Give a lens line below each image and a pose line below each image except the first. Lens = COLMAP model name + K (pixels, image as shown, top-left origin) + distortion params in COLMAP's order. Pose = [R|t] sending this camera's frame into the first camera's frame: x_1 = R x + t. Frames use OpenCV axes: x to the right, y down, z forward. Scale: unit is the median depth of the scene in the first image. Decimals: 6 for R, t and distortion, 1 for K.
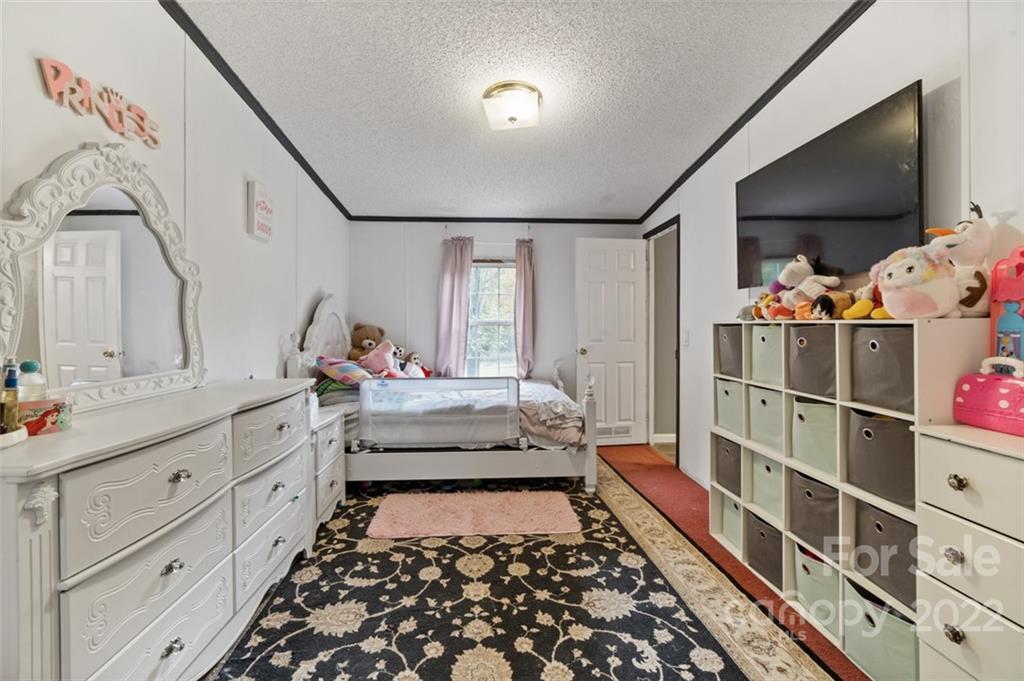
lens RADIAL K [[444.2, 0, 504.5], [0, 444.2, 330.3], [0, 0, 1]] dist [-0.008179, -0.000045]
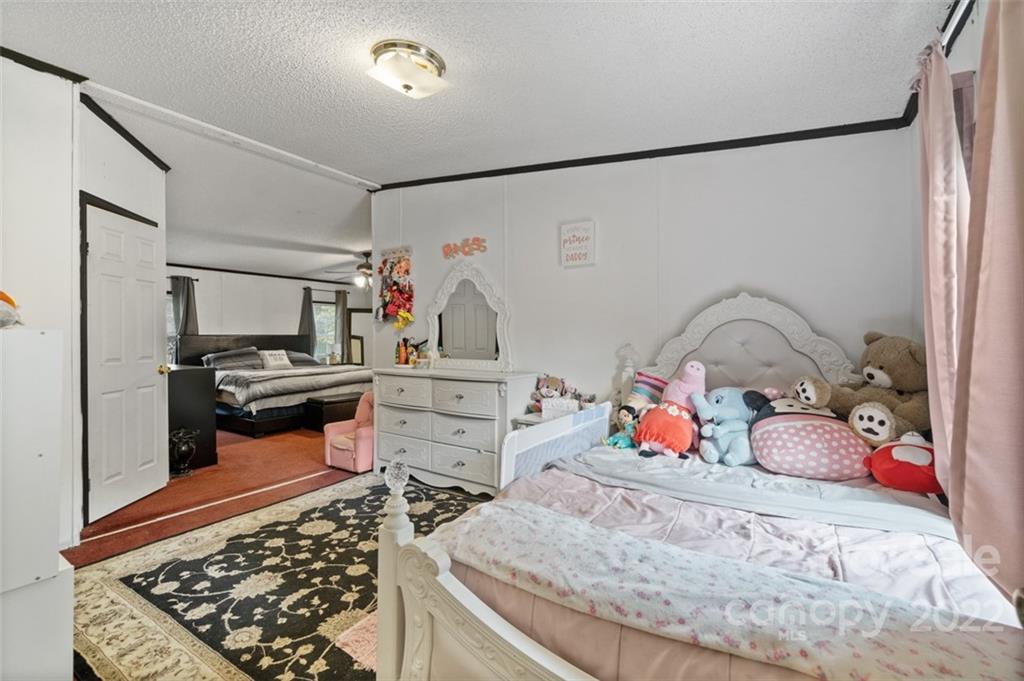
lens RADIAL K [[444.2, 0, 502.4], [0, 444.2, 339.3], [0, 0, 1]] dist [-0.008179, -0.000045]
pose [[-0.614240, 0.004225, -0.789108, 0.651318], [-0.006070, 0.999931, 0.010078, -0.015481], [0.789096, 0.010980, -0.614172, 1.930419]]
